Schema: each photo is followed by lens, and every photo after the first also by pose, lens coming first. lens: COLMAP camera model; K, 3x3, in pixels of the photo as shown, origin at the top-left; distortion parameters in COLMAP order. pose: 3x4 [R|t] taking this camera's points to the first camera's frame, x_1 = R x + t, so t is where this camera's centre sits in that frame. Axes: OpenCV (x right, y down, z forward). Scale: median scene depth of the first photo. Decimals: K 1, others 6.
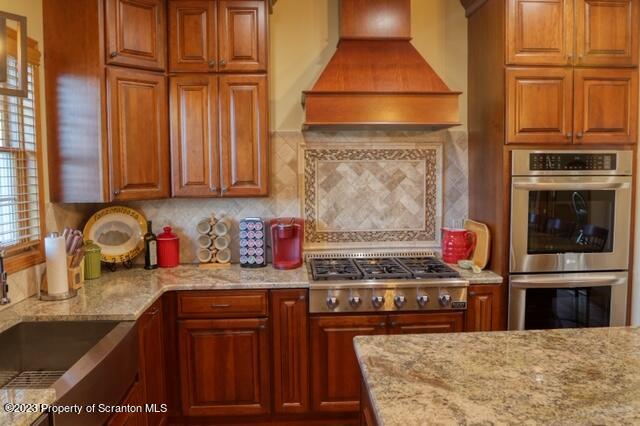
lens RADIAL K [[507.4, 0, 321.1], [0, 507.4, 209.0], [0, 0, 1]] dist [-0.067597, 0.031875]
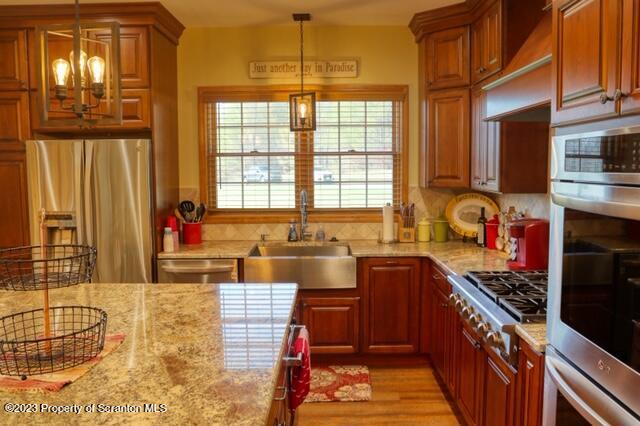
lens RADIAL K [[507.4, 0, 329.8], [0, 507.4, 206.0], [0, 0, 1]] dist [-0.067597, 0.031875]
pose [[-0.068952, 0.086288, -0.993881, 0.986022], [-0.072813, 0.993160, 0.091276, -0.070108], [0.994959, 0.078661, -0.062197, 0.778279]]
